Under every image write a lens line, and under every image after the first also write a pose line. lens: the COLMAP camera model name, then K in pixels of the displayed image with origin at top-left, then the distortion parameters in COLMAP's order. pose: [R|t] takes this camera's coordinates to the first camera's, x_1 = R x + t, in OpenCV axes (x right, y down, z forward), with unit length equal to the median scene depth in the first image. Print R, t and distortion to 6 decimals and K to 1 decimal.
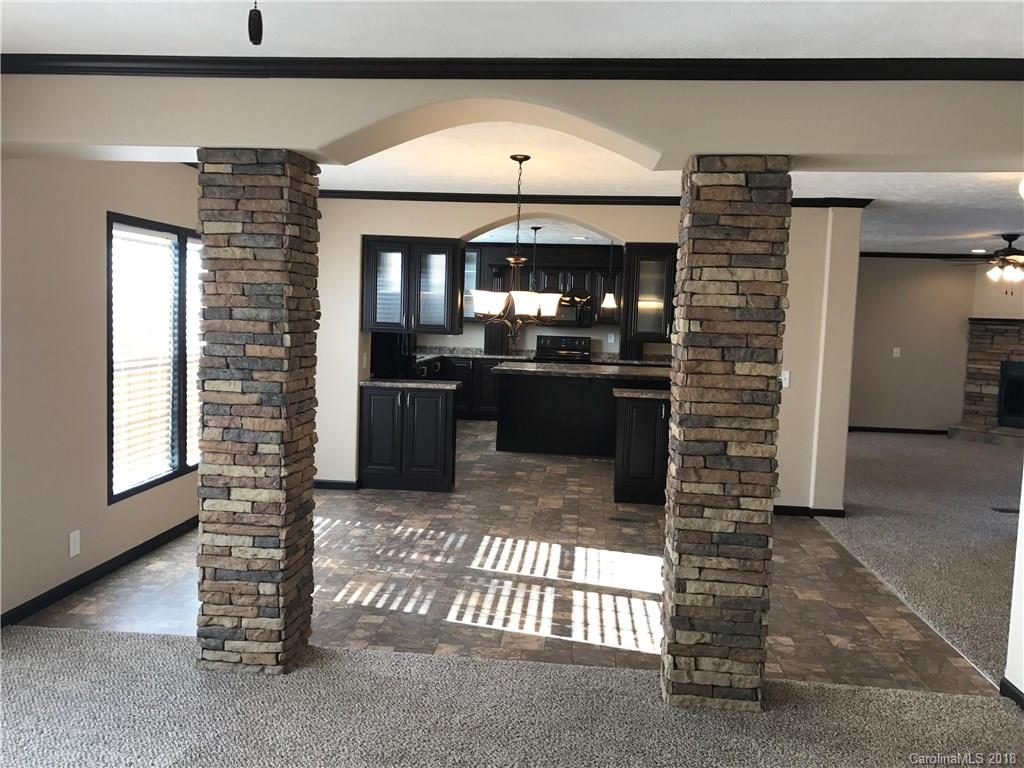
lens RADIAL K [[837.2, 0, 512.0], [0, 837.2, 384.0], [0, 0, 1]] dist [0.007640, -0.006588]
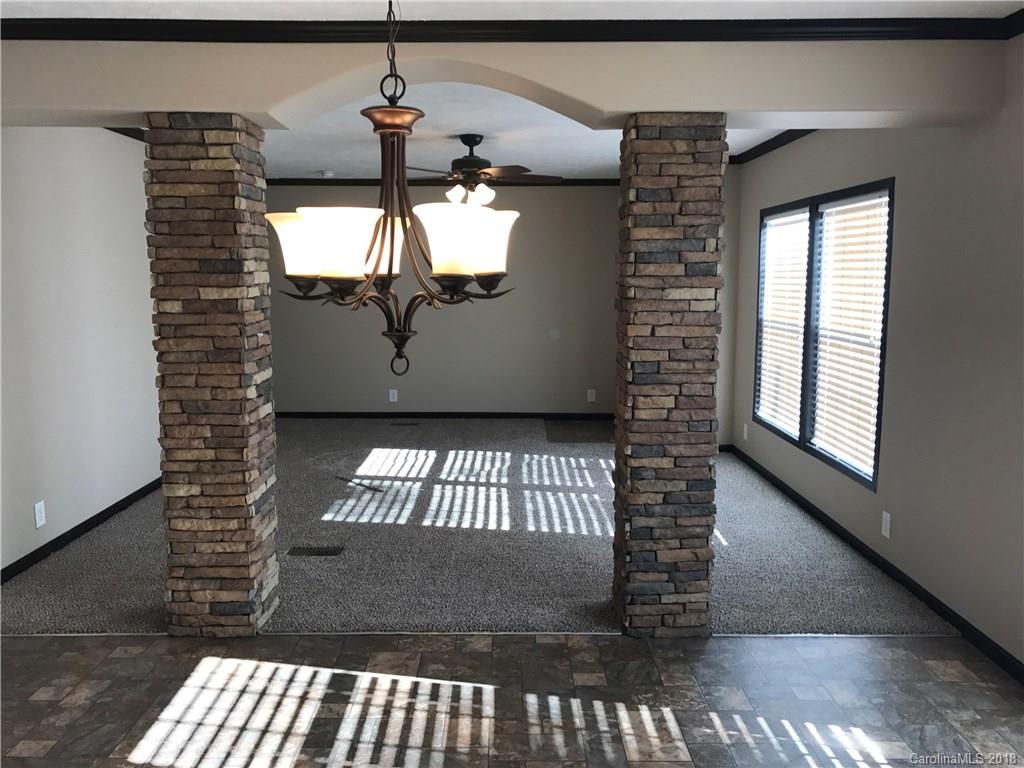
lens RADIAL K [[837.2, 0, 512.0], [0, 837.2, 384.0], [0, 0, 1]] dist [0.007640, -0.006588]
pose [[-0.994767, -0.018266, -0.100520, -0.012808], [-0.039810, 0.975422, 0.216720, -0.134884], [0.094091, 0.219588, -0.971045, 1.542307]]
